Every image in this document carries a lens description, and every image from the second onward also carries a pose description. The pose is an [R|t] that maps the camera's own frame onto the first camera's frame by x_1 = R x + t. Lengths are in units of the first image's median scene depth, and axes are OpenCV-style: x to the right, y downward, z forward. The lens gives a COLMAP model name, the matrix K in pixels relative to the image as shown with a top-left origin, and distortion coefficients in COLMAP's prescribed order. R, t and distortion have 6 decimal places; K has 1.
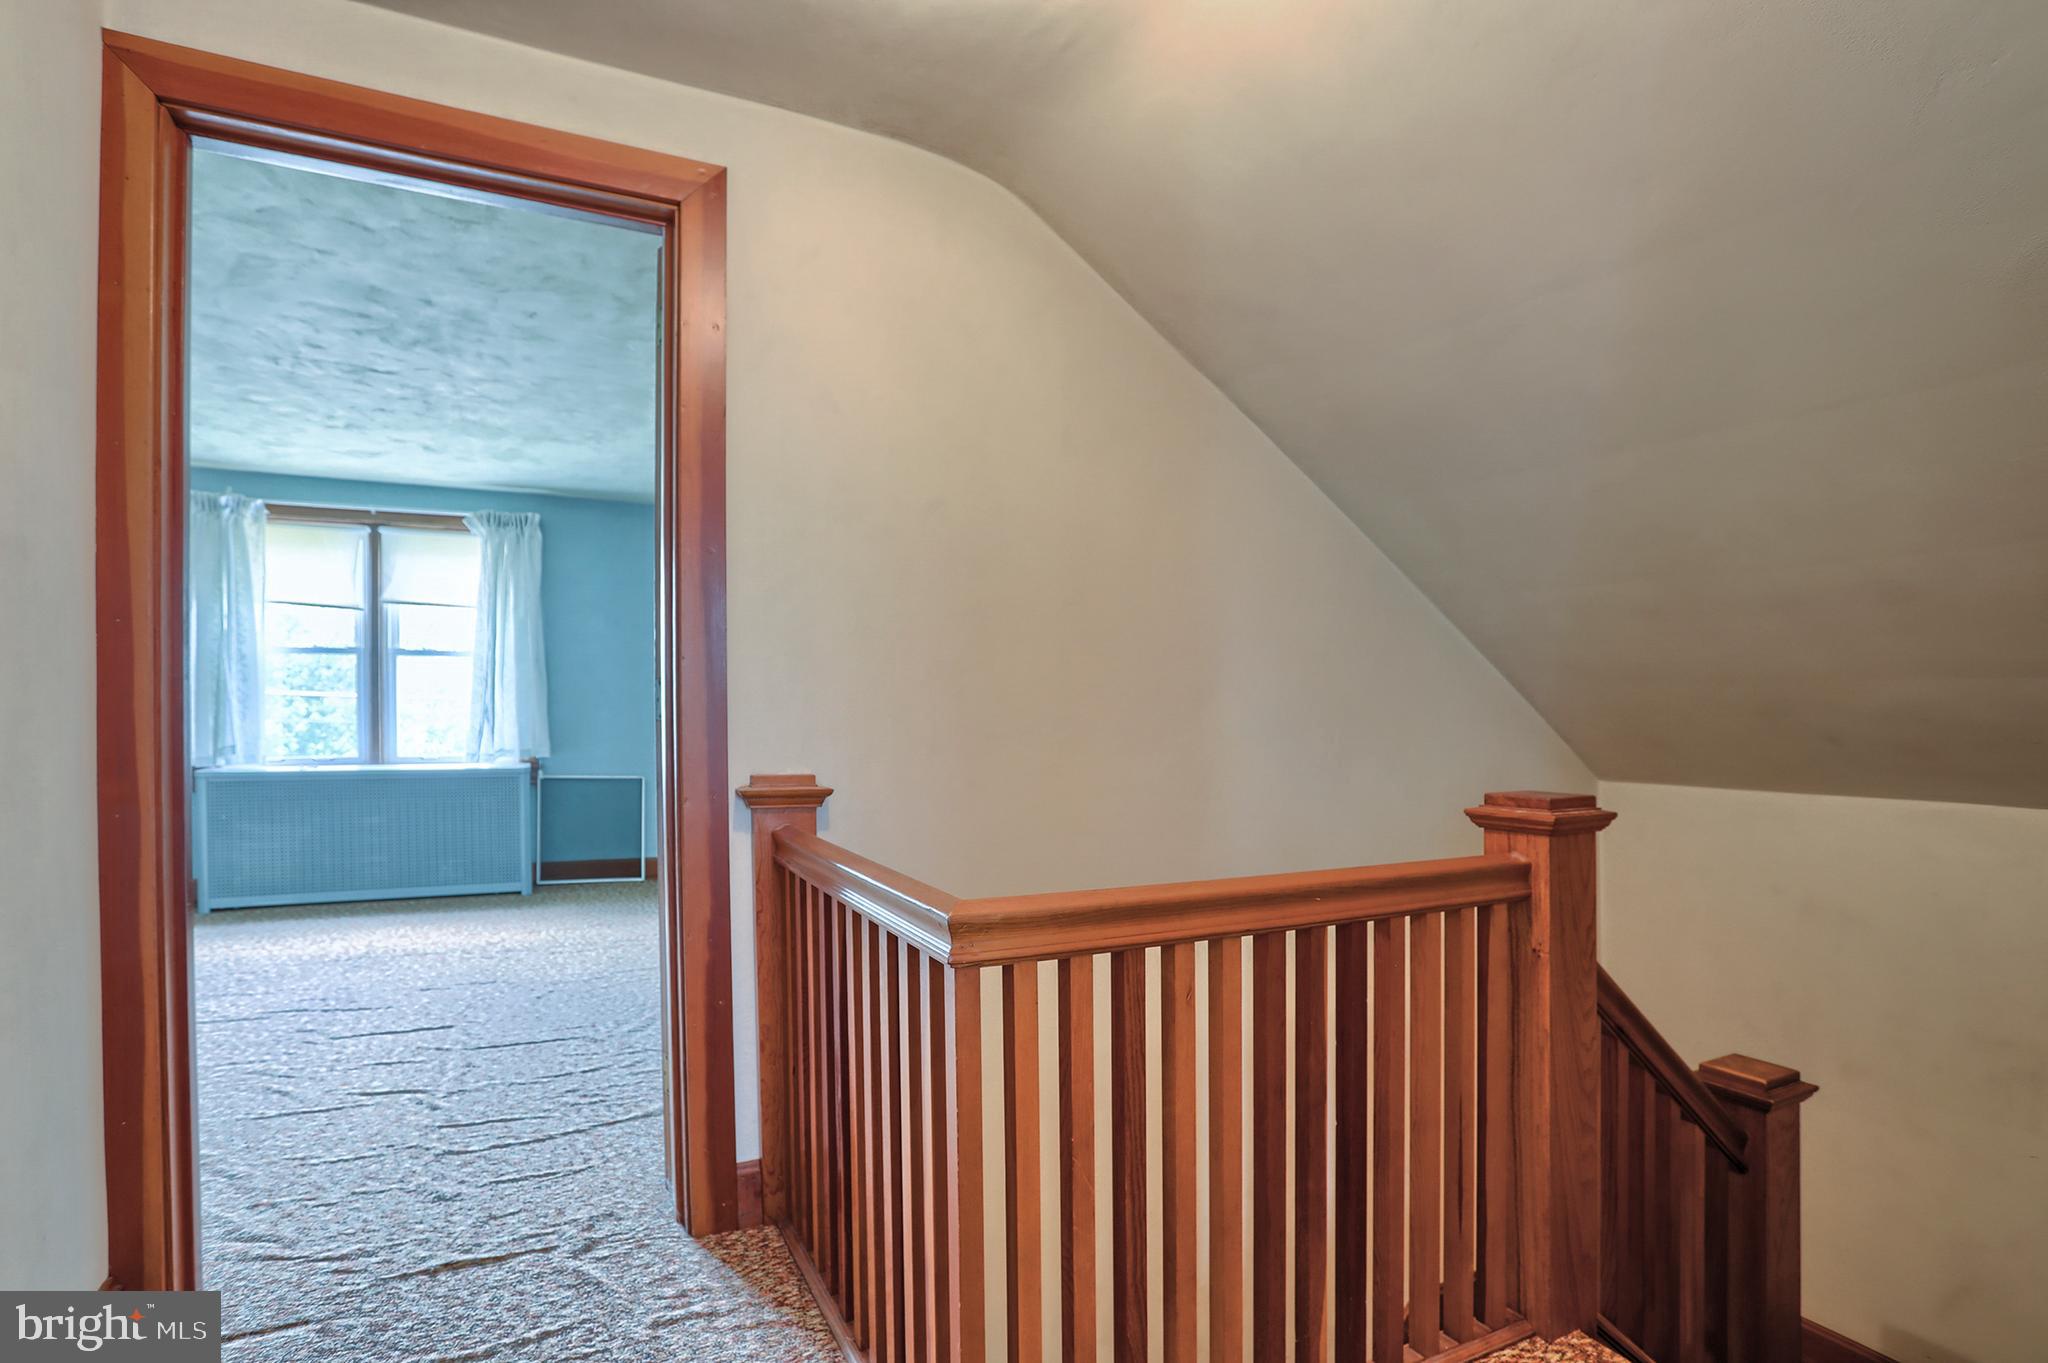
lens RADIAL K [[1022.0, 0, 1024.0], [0, 1022.0, 681.5], [0, 0, 1]] dist [-0.019448, 0.000371]
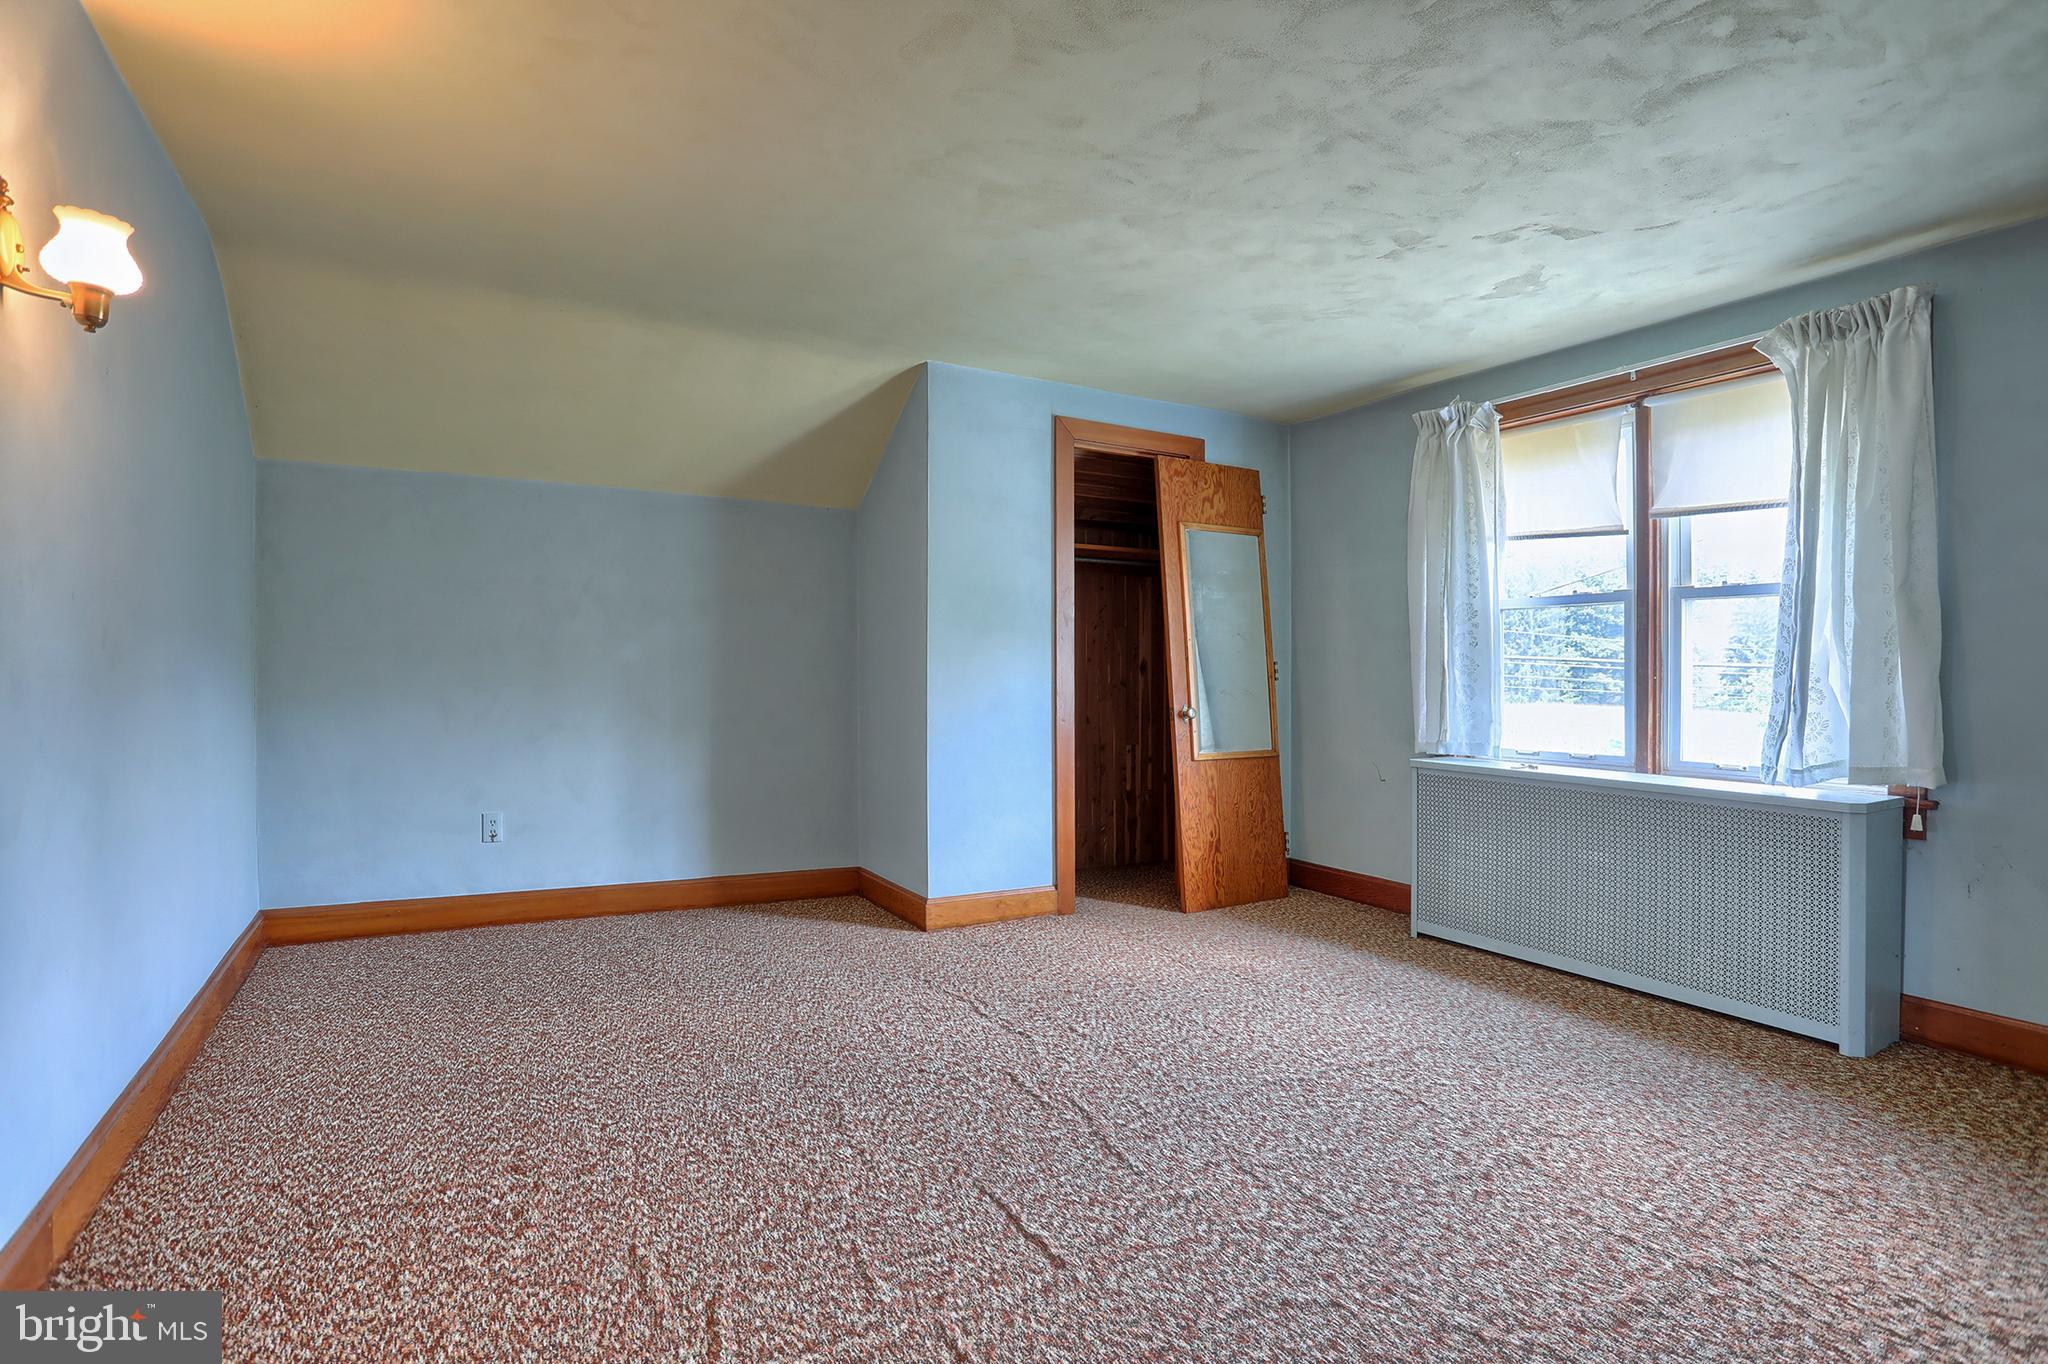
lens RADIAL K [[1022.0, 0, 1024.0], [0, 1022.0, 682.0], [0, 0, 1]] dist [-0.019448, 0.000371]
pose [[0.059520, 0.004410, -0.998217, -0.023957], [0.008261, 0.999954, 0.004911, 0.019618], [0.998193, -0.008539, 0.059481, 0.580247]]
